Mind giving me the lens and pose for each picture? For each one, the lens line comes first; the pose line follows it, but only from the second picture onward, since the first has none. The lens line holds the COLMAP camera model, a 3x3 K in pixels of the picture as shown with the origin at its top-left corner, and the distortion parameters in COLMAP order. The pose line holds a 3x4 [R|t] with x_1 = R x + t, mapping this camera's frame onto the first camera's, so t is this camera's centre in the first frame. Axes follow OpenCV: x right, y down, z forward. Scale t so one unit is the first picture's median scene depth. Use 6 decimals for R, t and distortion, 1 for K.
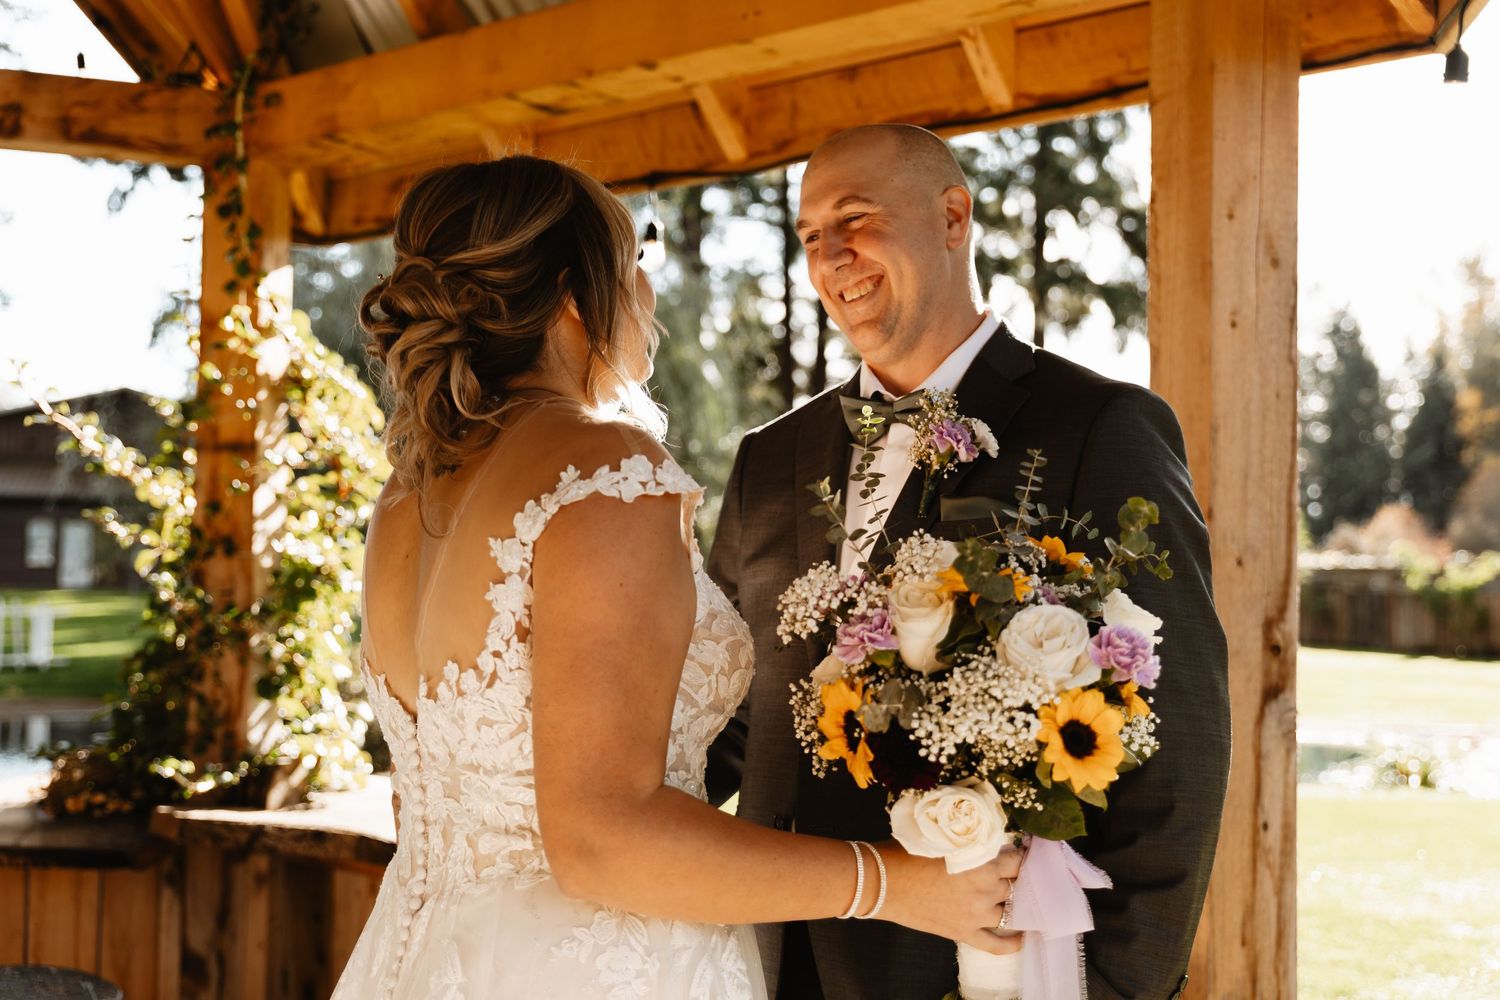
lens RADIAL K [[1802.1, 0, 750.0], [0, 1802.1, 500.0], [0, 0, 1]] dist [0.018617, 0.009055]
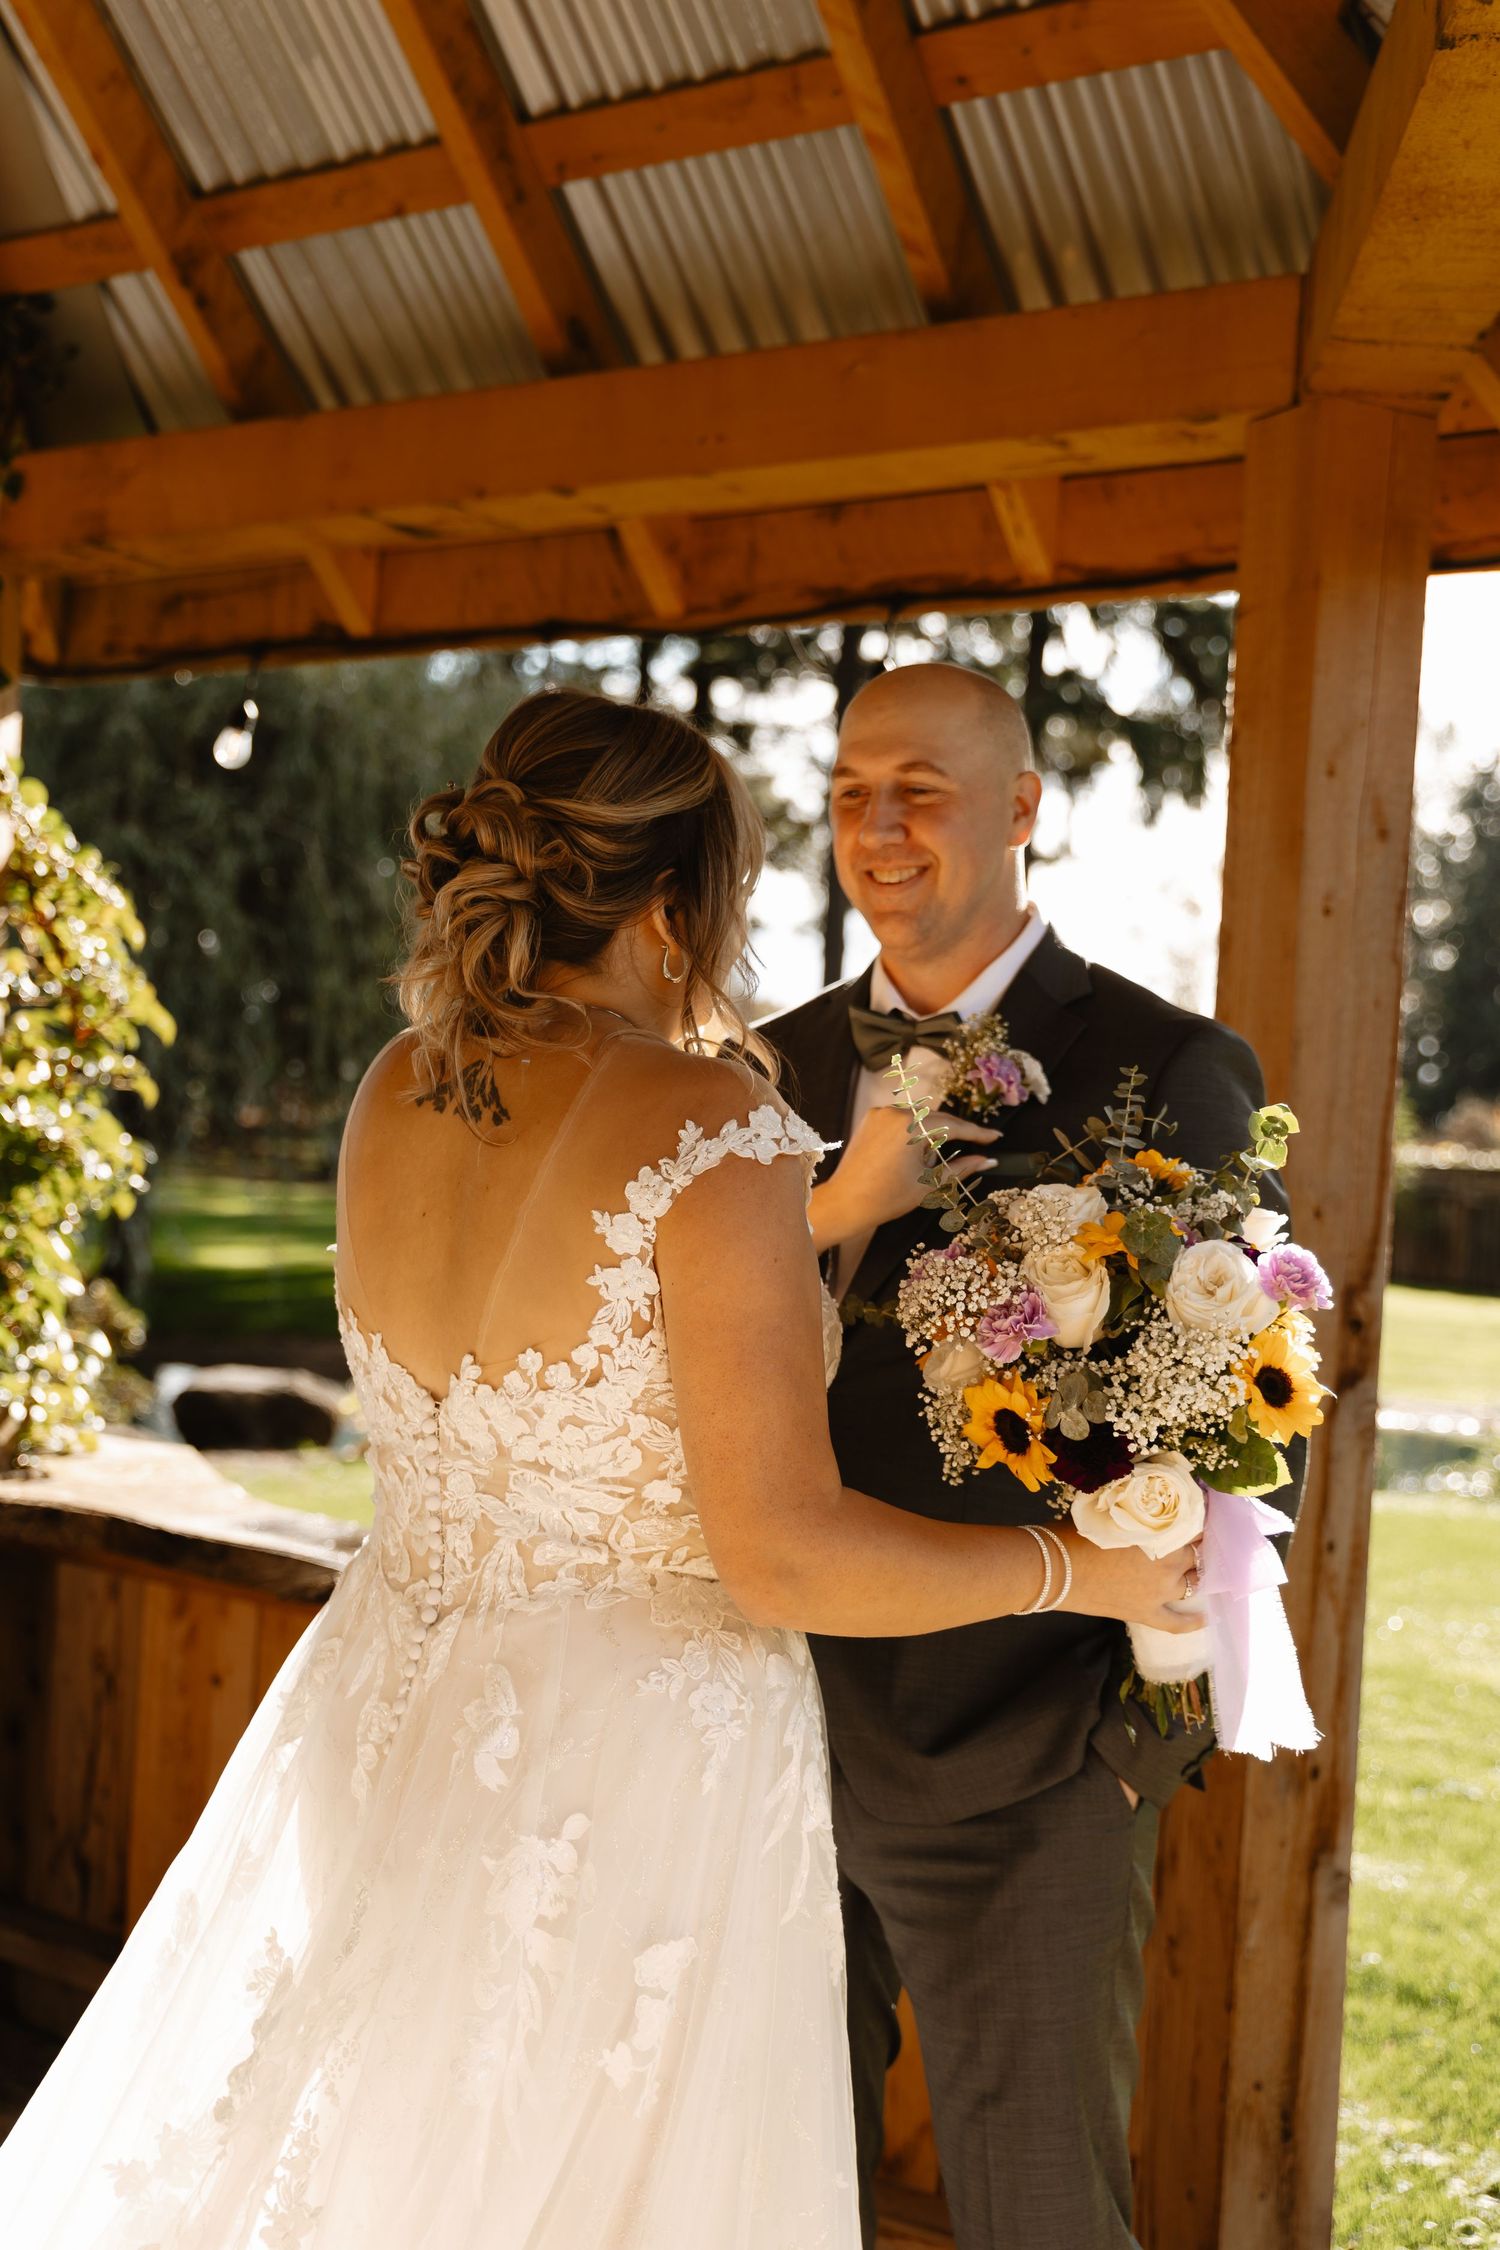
lens RADIAL K [[2842.3, 0, 750.0], [0, 2842.3, 1125.0], [0, 0, 1]] dist [0.020433, 0.025157]
pose [[0.996518, 0.045388, 0.069938, -0.046736], [-0.047976, 0.998207, 0.035782, -0.026066], [-0.068189, -0.039013, 0.996909, -0.159847]]
